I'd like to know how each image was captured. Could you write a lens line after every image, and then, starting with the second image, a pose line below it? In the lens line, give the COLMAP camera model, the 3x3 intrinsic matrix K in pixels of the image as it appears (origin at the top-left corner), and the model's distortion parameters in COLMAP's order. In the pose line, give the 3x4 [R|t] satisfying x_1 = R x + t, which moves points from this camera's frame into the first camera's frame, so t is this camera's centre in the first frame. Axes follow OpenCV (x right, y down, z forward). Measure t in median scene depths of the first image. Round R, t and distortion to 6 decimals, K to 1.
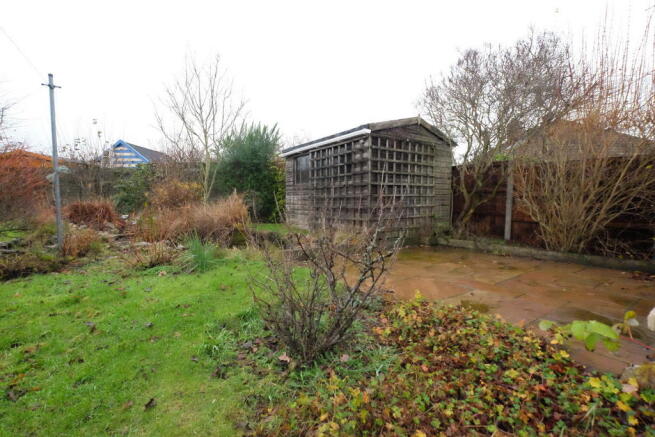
lens RADIAL K [[293.6, 0, 320.2], [0, 293.6, 217.3], [0, 0, 1]] dist [-0.001308, 0.000067]
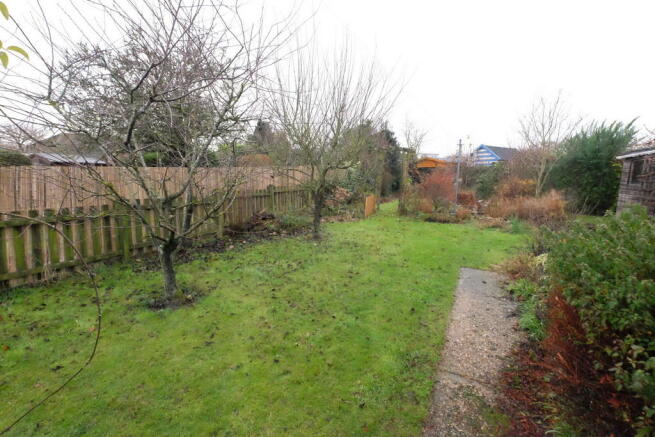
lens RADIAL K [[293.6, 0, 320.2], [0, 293.6, 217.3], [0, 0, 1]] dist [-0.001308, 0.000067]
pose [[0.480846, 0.126855, -0.867580, 0.328620], [-0.065754, 0.991909, 0.108591, -0.030638], [0.874336, 0.004831, 0.485297, -0.560698]]
